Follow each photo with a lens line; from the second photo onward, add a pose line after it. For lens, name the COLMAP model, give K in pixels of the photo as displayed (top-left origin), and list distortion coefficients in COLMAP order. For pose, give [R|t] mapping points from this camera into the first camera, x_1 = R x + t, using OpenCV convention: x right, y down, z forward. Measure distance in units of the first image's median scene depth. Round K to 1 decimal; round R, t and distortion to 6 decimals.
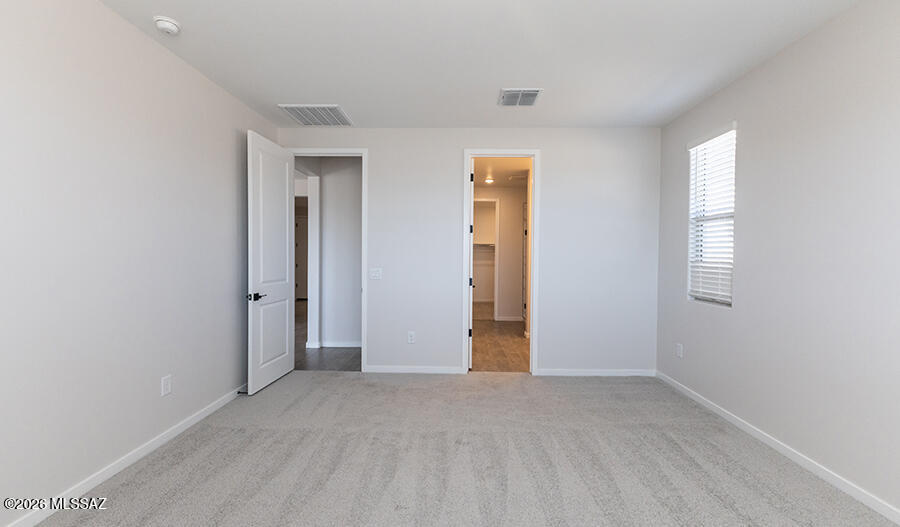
lens RADIAL K [[391.4, 0, 450.0], [0, 391.4, 263.5], [0, 0, 1]] dist [0.008890, -0.000647]
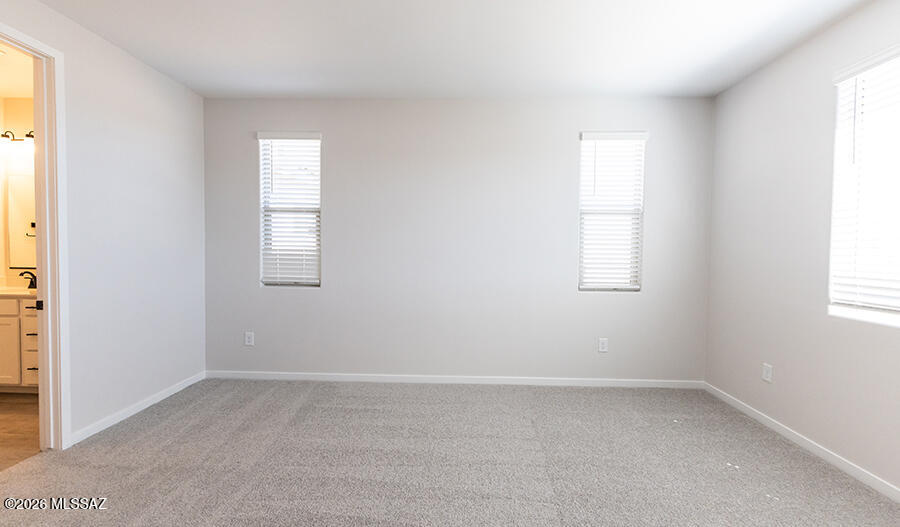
lens RADIAL K [[391.4, 0, 450.0], [0, 391.4, 263.5], [0, 0, 1]] dist [0.008890, -0.000647]
pose [[0.006907, -0.049186, 0.998766, -0.428732], [0.009852, 0.998744, 0.049117, -0.014516], [-0.999928, 0.009501, 0.007382, 0.517955]]
